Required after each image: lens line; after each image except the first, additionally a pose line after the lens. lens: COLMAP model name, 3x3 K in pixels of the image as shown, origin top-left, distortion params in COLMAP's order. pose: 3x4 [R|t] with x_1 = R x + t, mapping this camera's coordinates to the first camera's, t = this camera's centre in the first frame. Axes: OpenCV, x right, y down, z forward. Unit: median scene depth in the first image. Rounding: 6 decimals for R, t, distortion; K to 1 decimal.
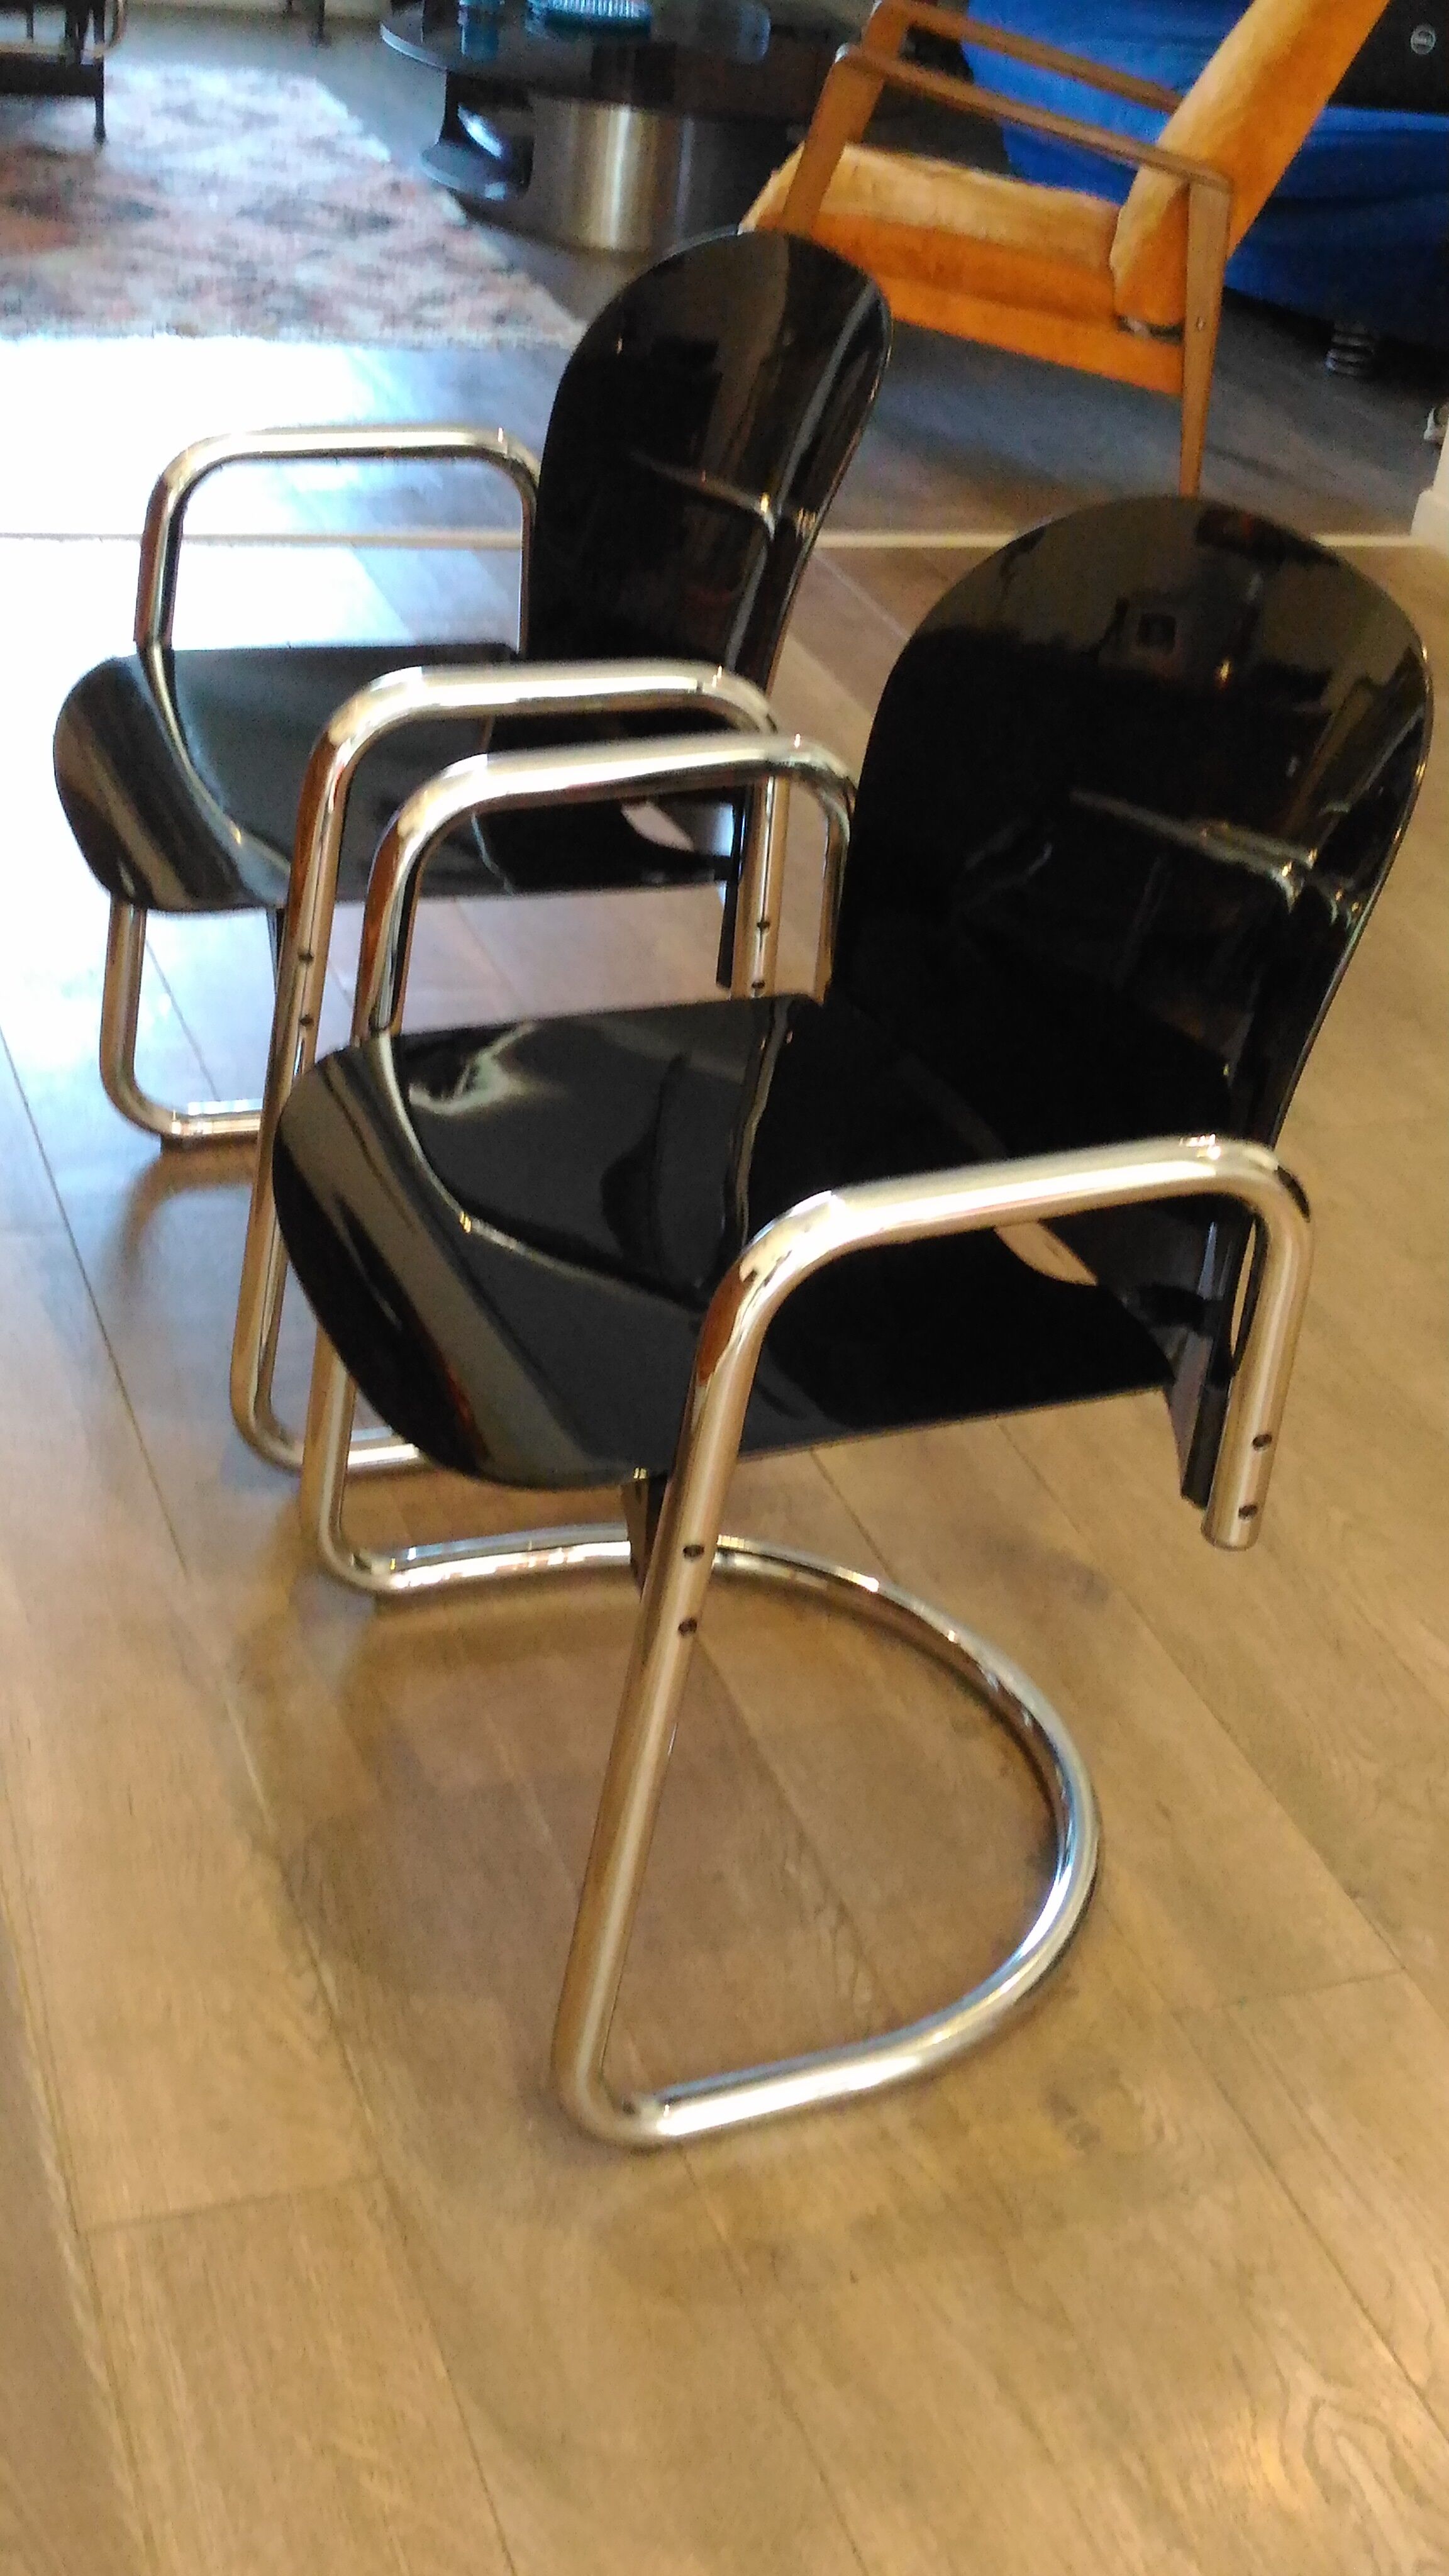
lens RADIAL K [[3013.6, 0, 727.2], [0, 3013.6, 1184.6], [0, 0, 1]] dist [-0.020097, 0.343158]
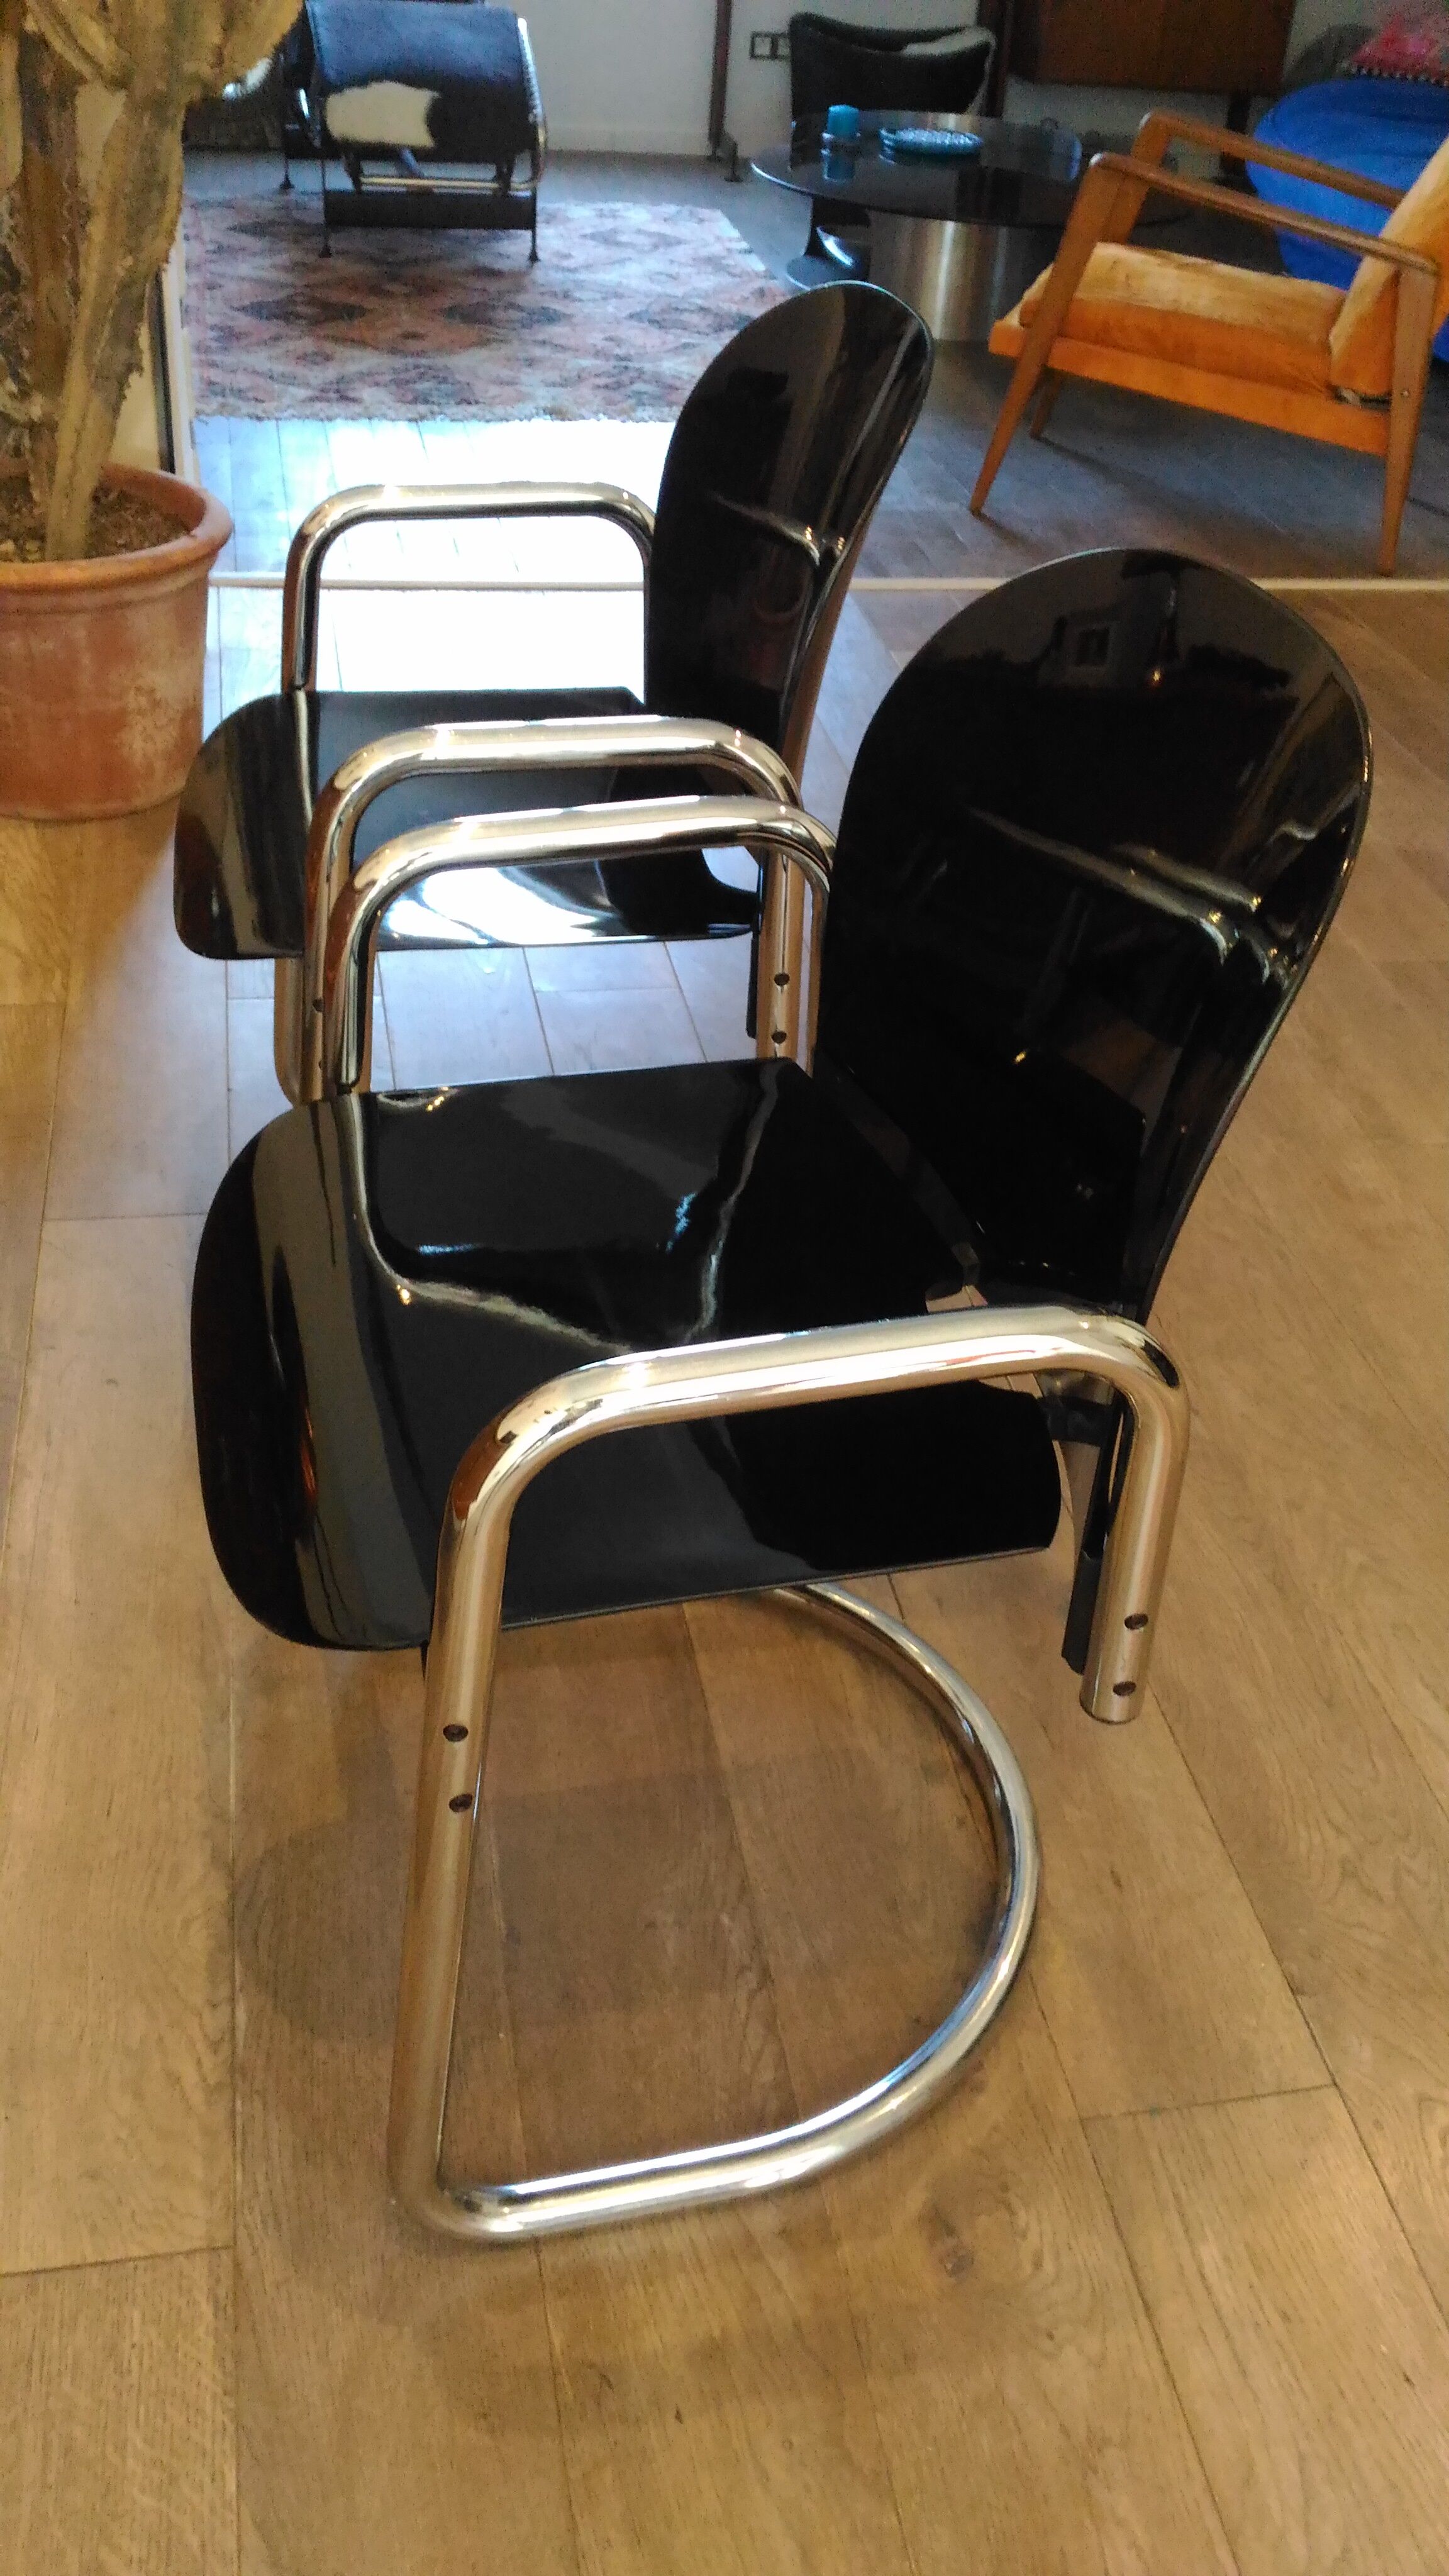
lens RADIAL K [[2161.0, 0, 725.3], [0, 2161.0, 1252.7], [0, 0, 1]] dist [0.070063, -0.163599]
pose [[0.985259, 0.051250, -0.163213, 0.123481], [-0.036690, 0.995174, 0.091008, -0.062902], [0.167090, -0.083678, 0.982384, 0.277647]]
